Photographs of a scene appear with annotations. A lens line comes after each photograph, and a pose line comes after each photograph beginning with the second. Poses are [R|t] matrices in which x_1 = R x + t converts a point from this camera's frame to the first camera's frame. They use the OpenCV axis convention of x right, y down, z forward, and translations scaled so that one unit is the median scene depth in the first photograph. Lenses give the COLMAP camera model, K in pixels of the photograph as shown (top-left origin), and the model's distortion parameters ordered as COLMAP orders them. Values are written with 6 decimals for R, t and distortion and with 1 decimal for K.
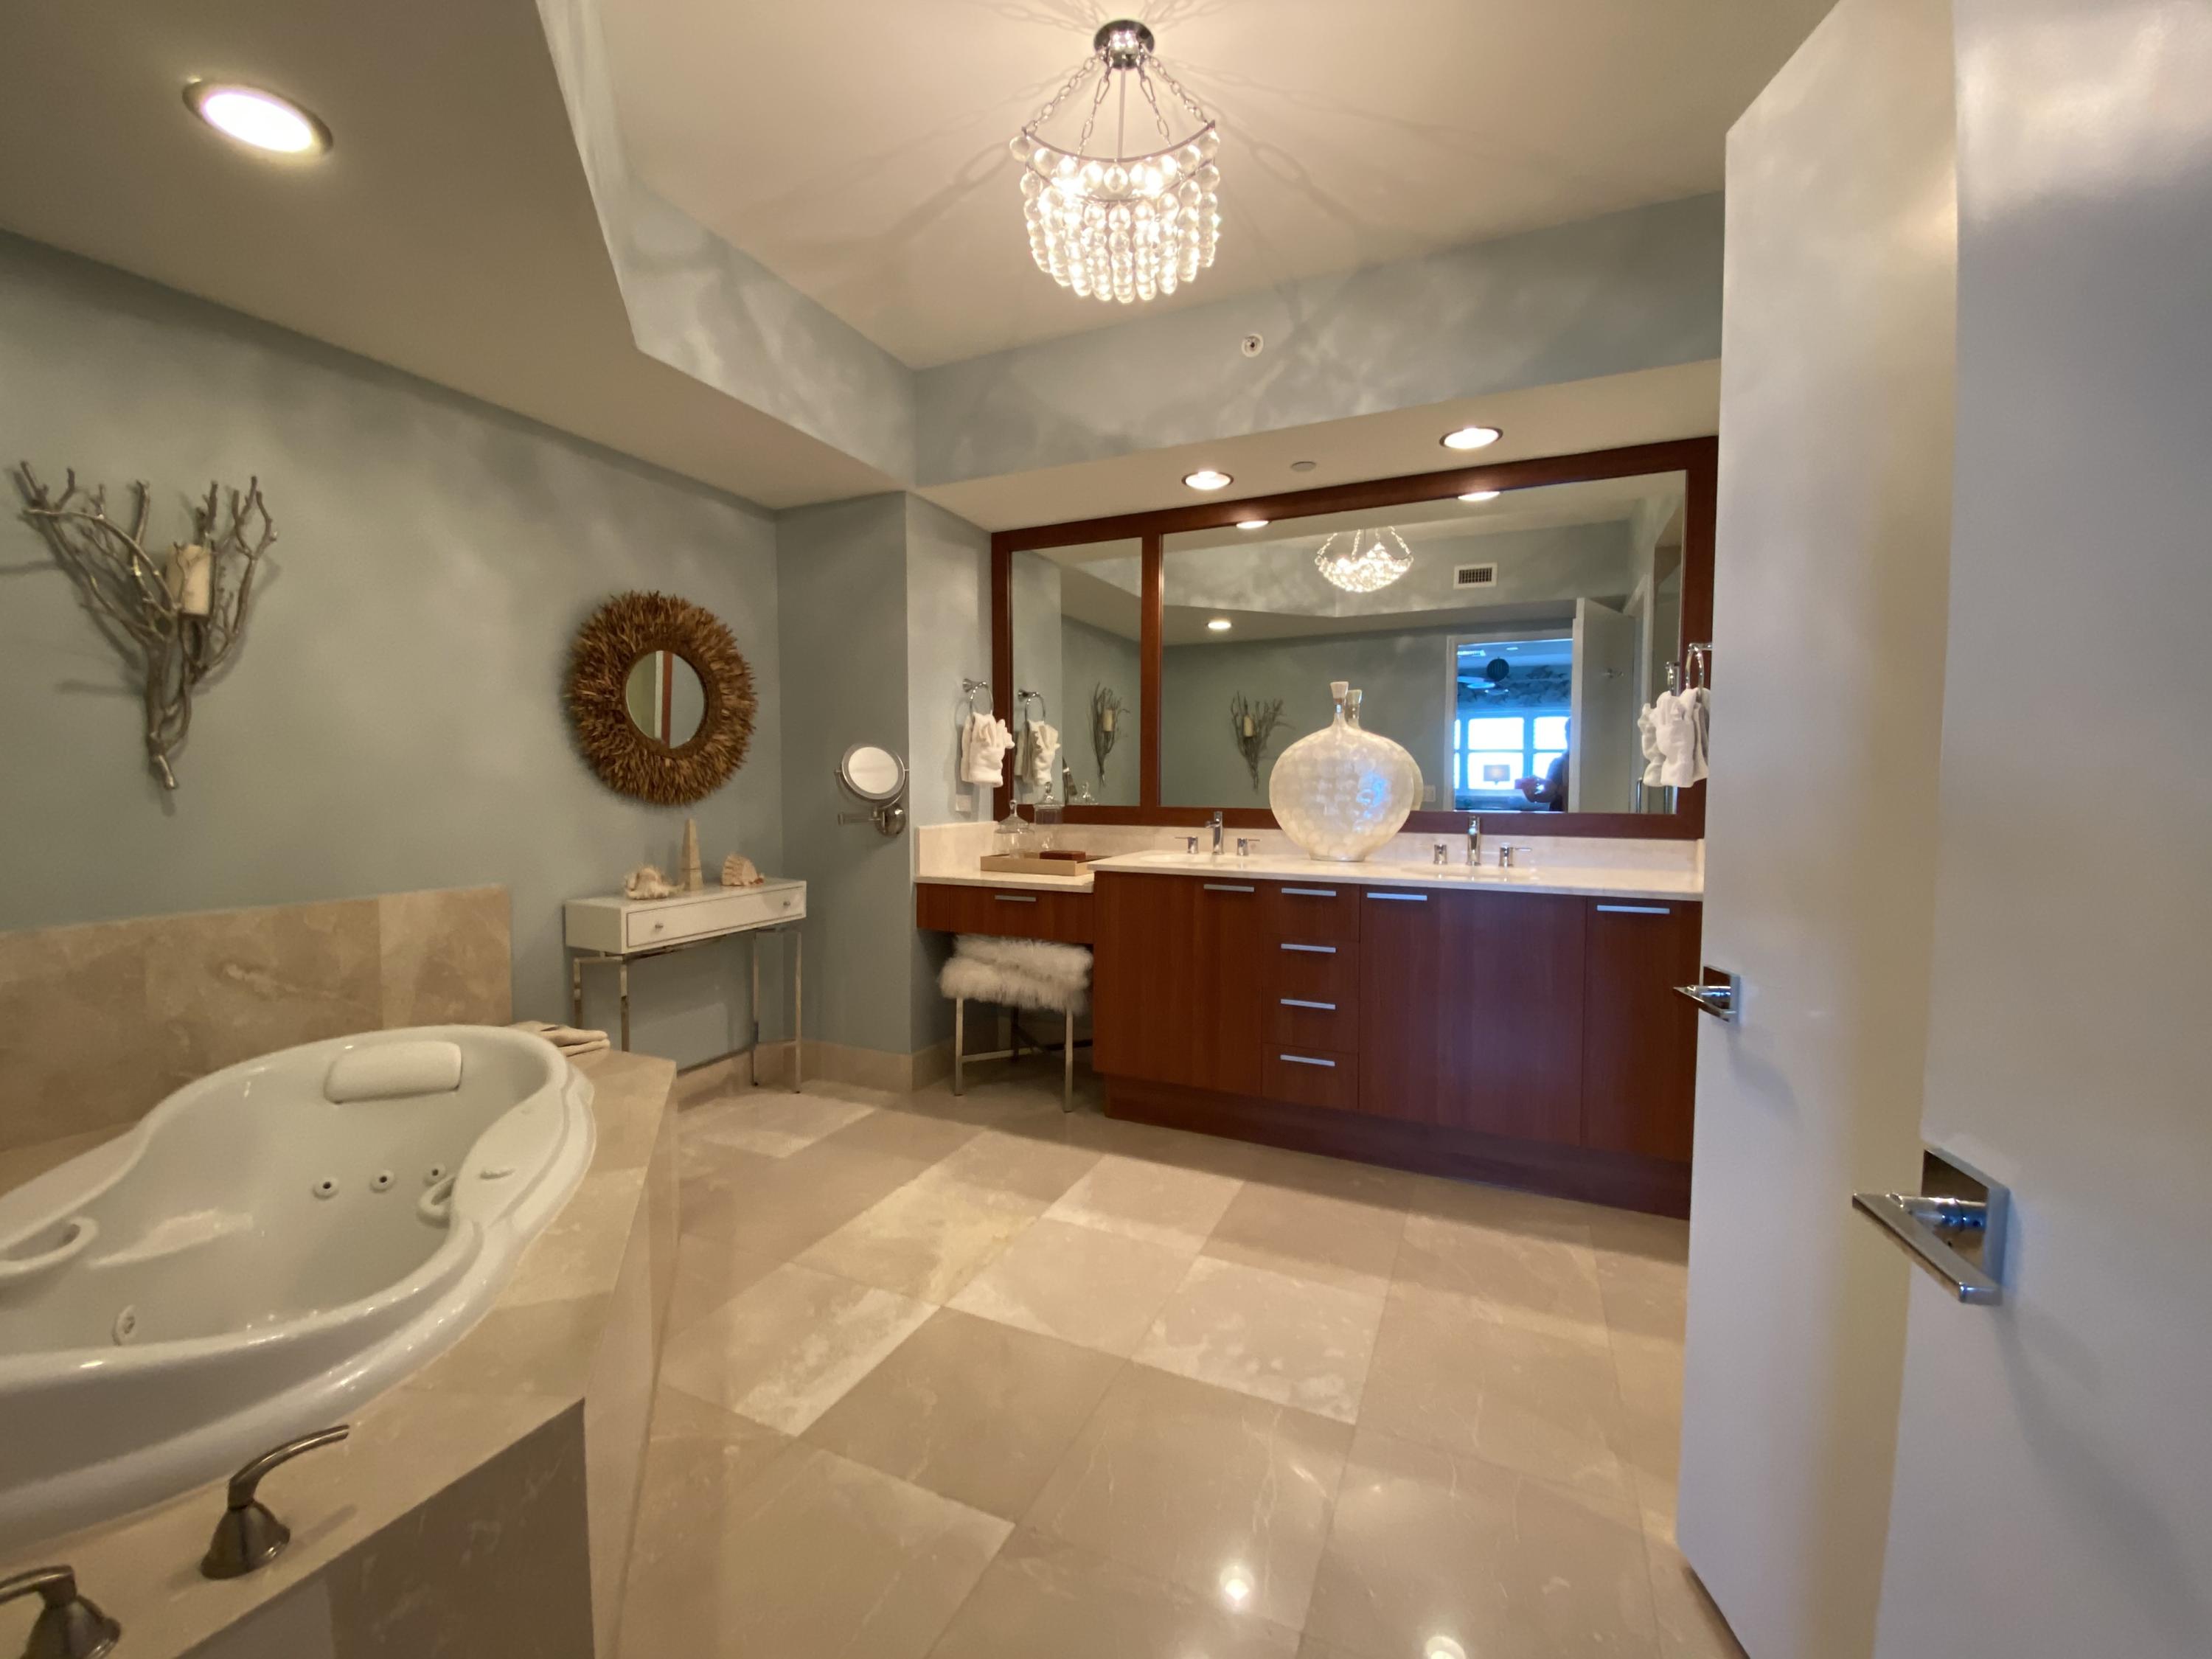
lens RADIAL K [[904.8, 0, 1114.2], [0, 904.8, 834.6], [0, 0, 1]] dist [0.046813, -0.031643]
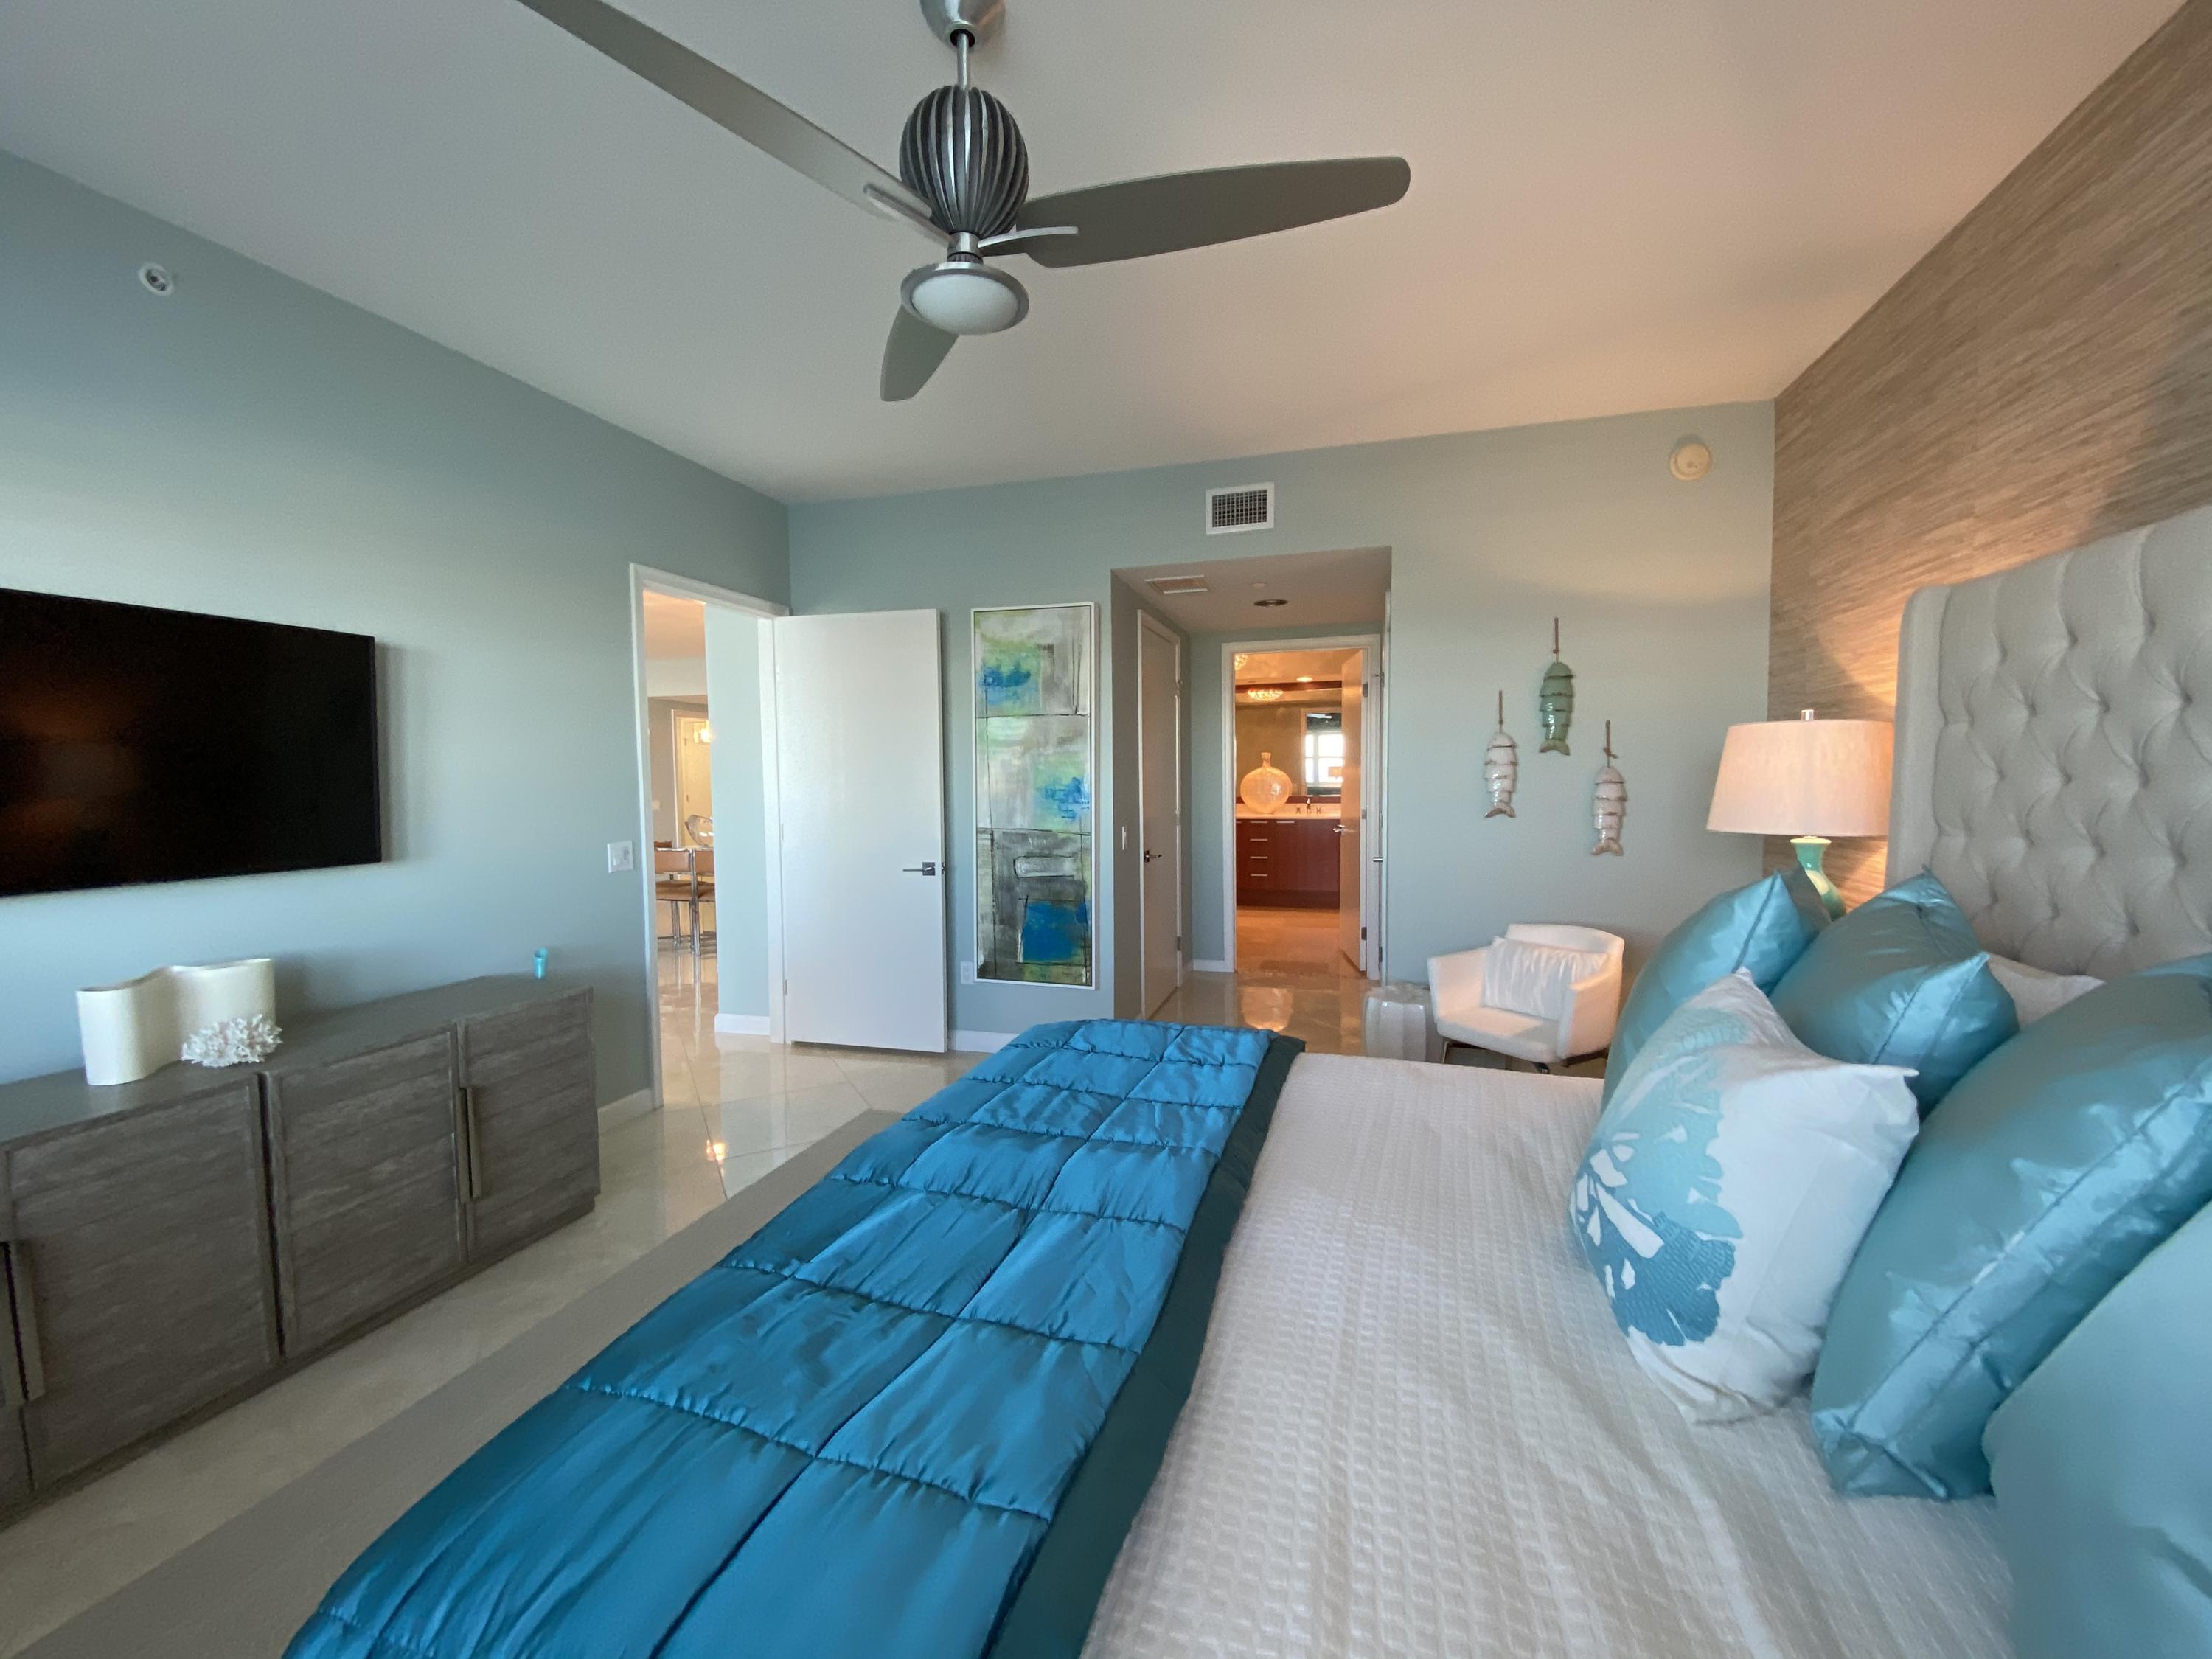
lens RADIAL K [[904.8, 0, 1114.2], [0, 904.8, 834.6], [0, 0, 1]] dist [0.046813, -0.031643]
pose [[0.990311, -0.019693, 0.137466, -0.695444], [0.018493, 0.999779, 0.009998, 0.062414], [-0.137633, -0.007359, 0.990456, -1.992672]]
